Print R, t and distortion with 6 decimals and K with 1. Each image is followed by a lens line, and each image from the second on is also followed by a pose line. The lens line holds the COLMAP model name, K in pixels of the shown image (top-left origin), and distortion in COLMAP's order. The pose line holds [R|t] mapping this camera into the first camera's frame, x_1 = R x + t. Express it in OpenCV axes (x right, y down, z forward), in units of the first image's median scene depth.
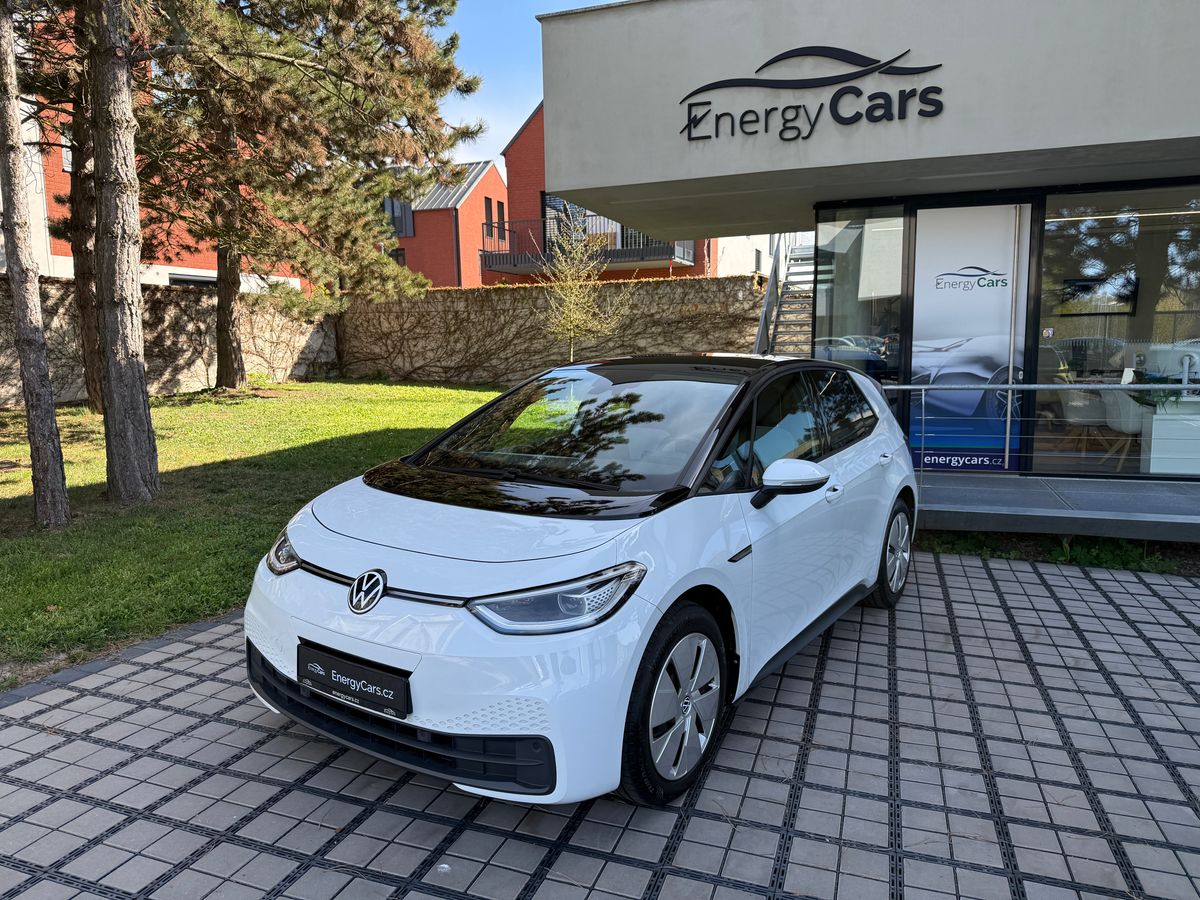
lens RADIAL K [[838.8, 0, 590.5], [0, 838.8, 456.2], [0, 0, 1]] dist [-0.003470, -0.002115]
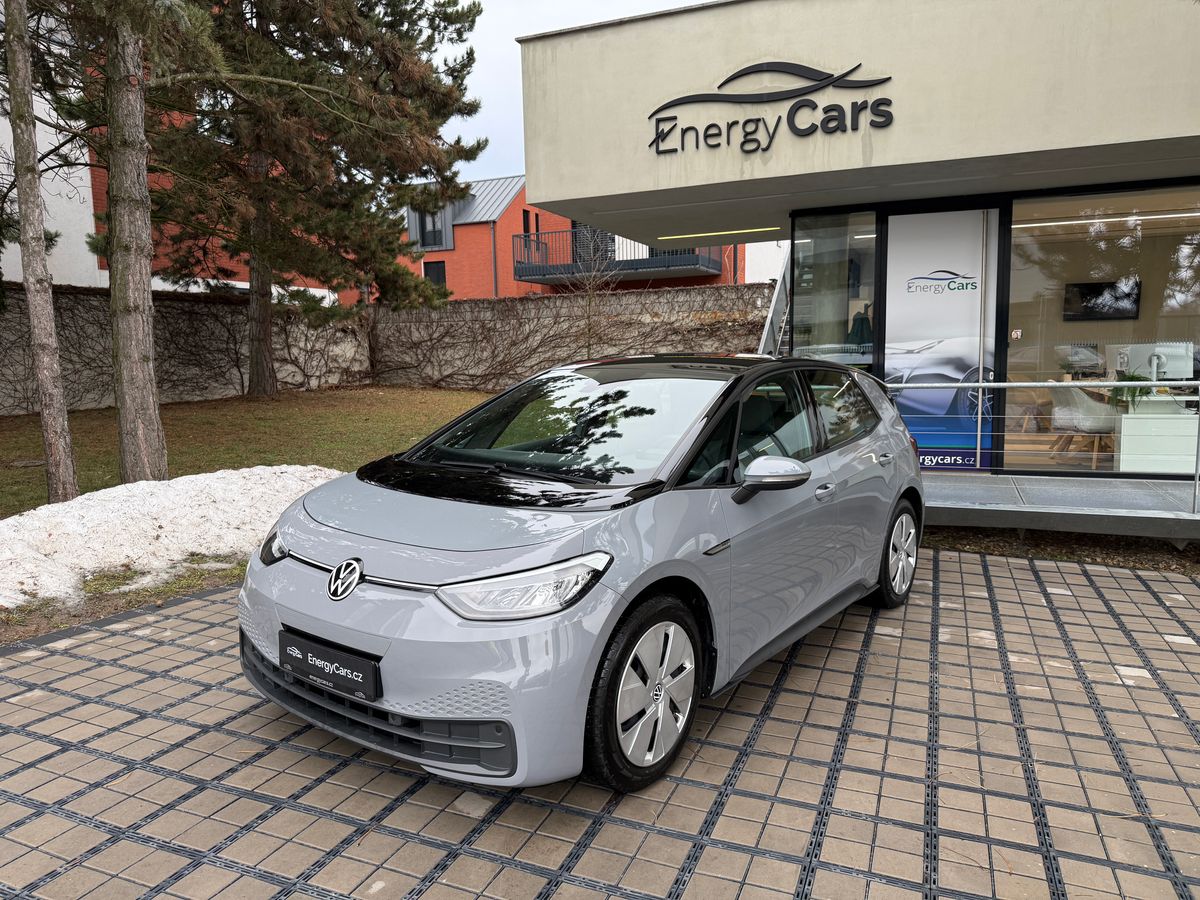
lens RADIAL K [[838.5, 0, 600.2], [0, 838.5, 452.0], [0, 0, 1]] dist [0.001445, -0.005734]
pose [[0.998879, 0.000912, -0.047327, 0.093399], [-0.001734, 0.999848, -0.017327, 0.016272], [0.047304, 0.017389, 0.998729, -0.048076]]
